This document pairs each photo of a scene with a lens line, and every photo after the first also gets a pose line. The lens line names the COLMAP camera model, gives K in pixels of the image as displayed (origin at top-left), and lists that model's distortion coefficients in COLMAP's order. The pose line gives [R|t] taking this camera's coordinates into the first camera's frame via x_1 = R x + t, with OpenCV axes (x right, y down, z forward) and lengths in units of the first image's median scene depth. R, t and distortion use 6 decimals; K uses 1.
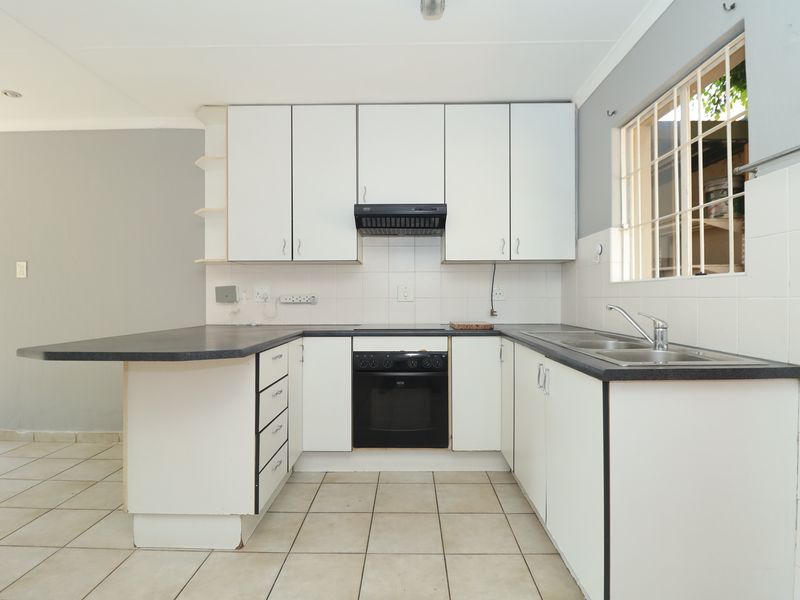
lens RADIAL K [[412.5, 0, 399.7], [0, 412.5, 297.2], [0, 0, 1]] dist [-0.013996, -0.001610]
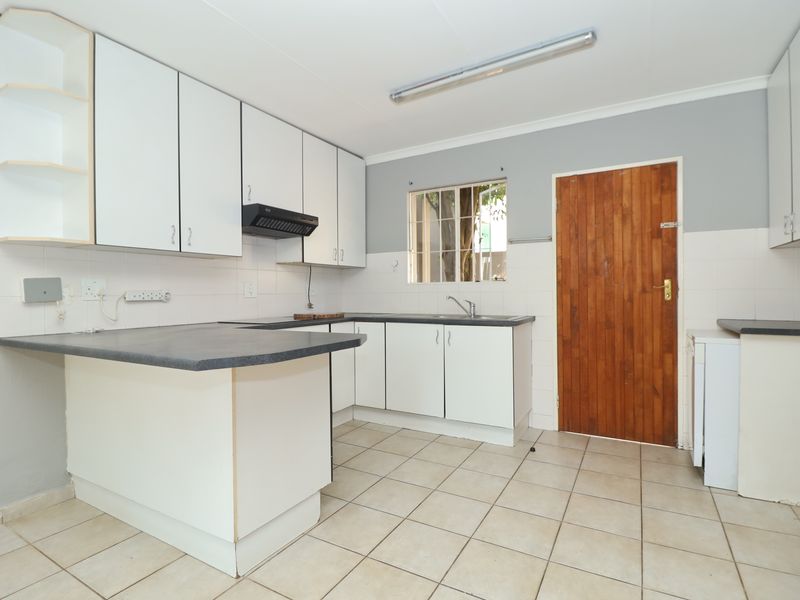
lens RADIAL K [[412.5, 0, 402.4], [0, 412.5, 296.8], [0, 0, 1]] dist [-0.013996, -0.001610]
pose [[0.478974, -0.011186, 0.877758, -0.799431], [0.004390, 0.999937, 0.010348, -0.000605], [-0.877818, -0.001103, 0.478993, 0.174042]]
